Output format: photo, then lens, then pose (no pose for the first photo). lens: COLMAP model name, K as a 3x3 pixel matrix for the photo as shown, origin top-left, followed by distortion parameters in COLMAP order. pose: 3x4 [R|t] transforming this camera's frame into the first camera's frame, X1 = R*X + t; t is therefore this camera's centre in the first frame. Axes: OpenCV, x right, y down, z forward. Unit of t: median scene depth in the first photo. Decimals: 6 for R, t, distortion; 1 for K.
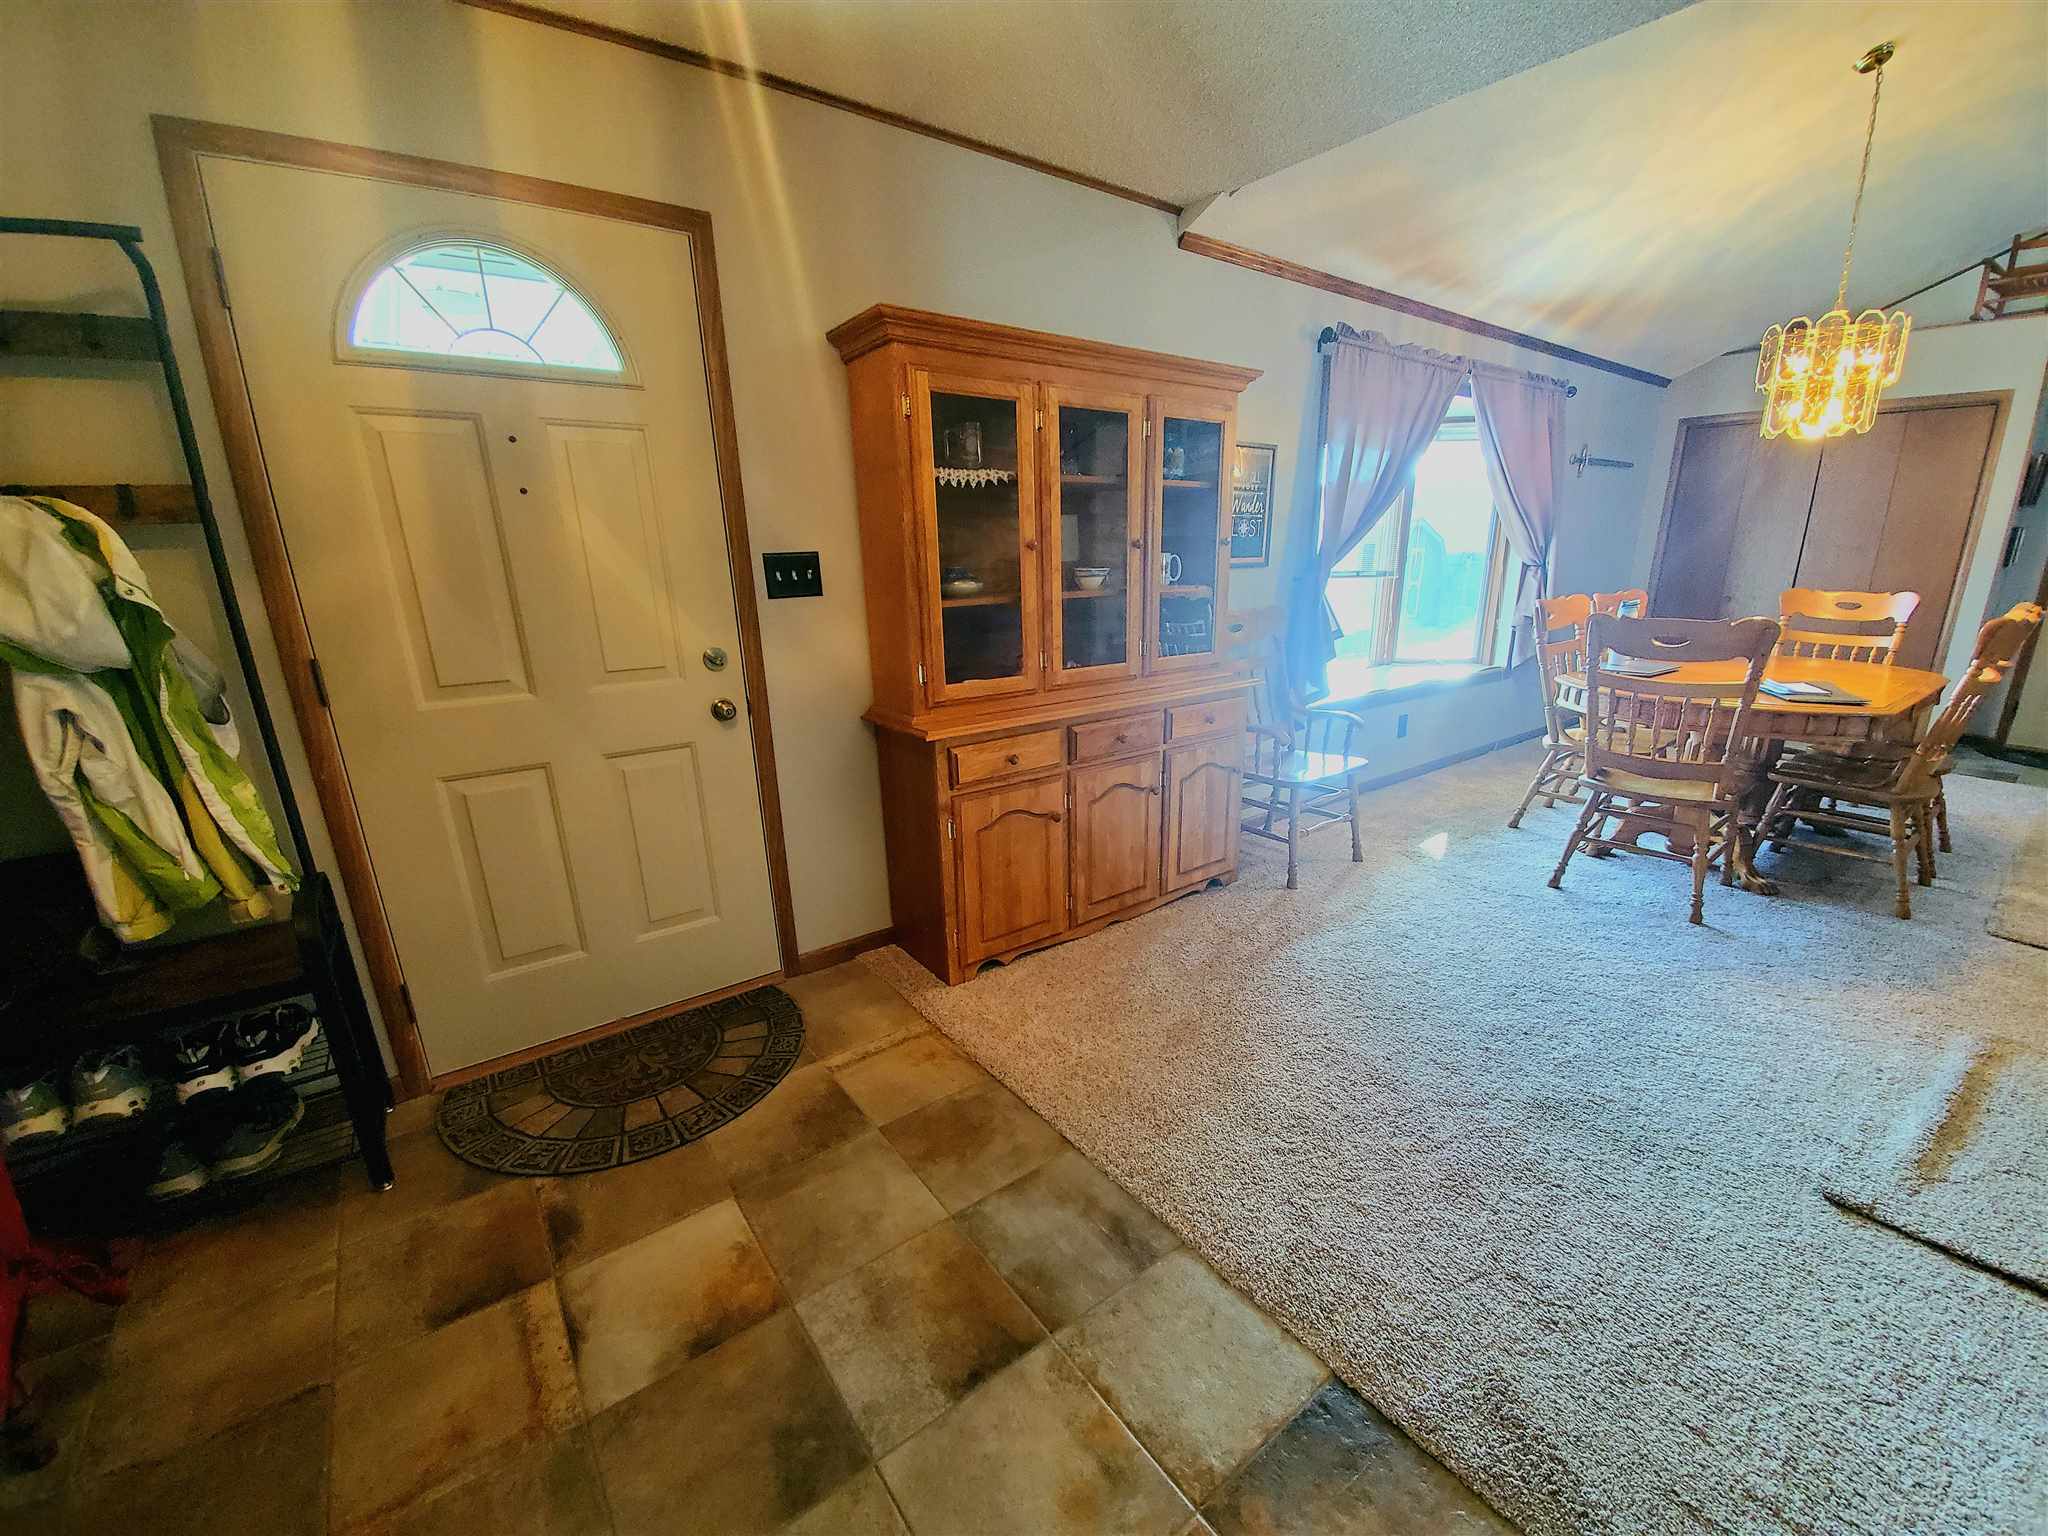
lens RADIAL K [[822.4, 0, 1031.4], [0, 822.4, 802.6], [0, 0, 1]] dist [0.017520, -0.019712]
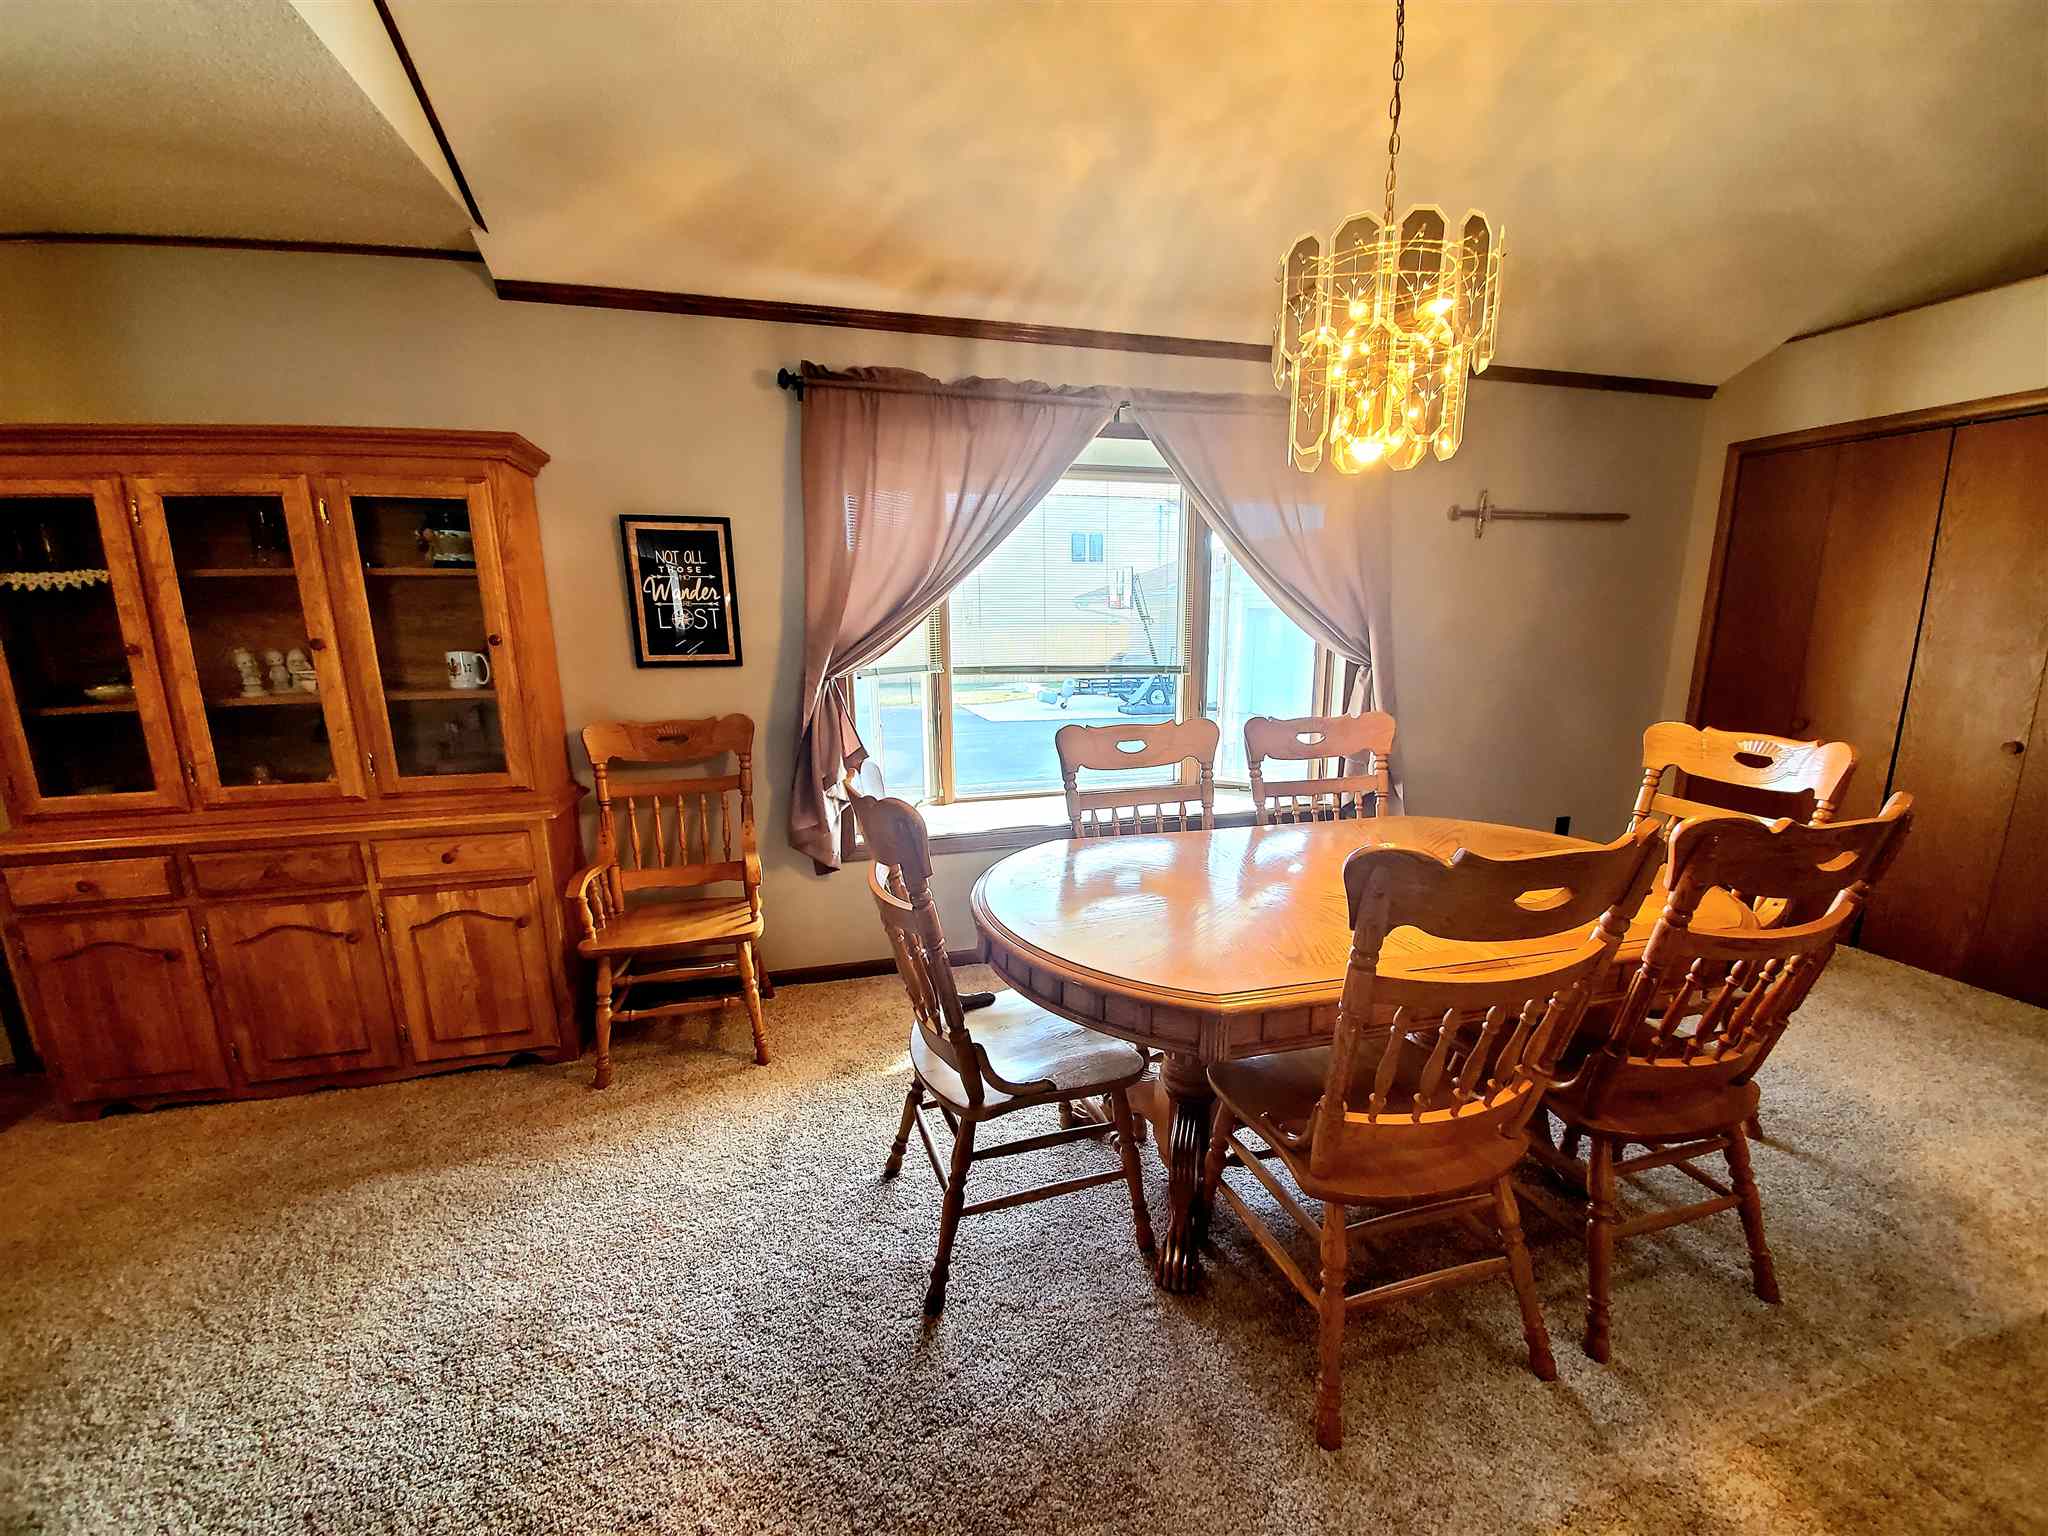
lens RADIAL K [[822.4, 0, 1031.4], [0, 822.4, 802.6], [0, 0, 1]] dist [0.017520, -0.019712]
pose [[0.928503, 0.093945, -0.359243, 1.139598], [-0.116932, 0.992219, -0.042752, -0.207346], [0.352432, 0.081703, 0.932264, 0.494613]]
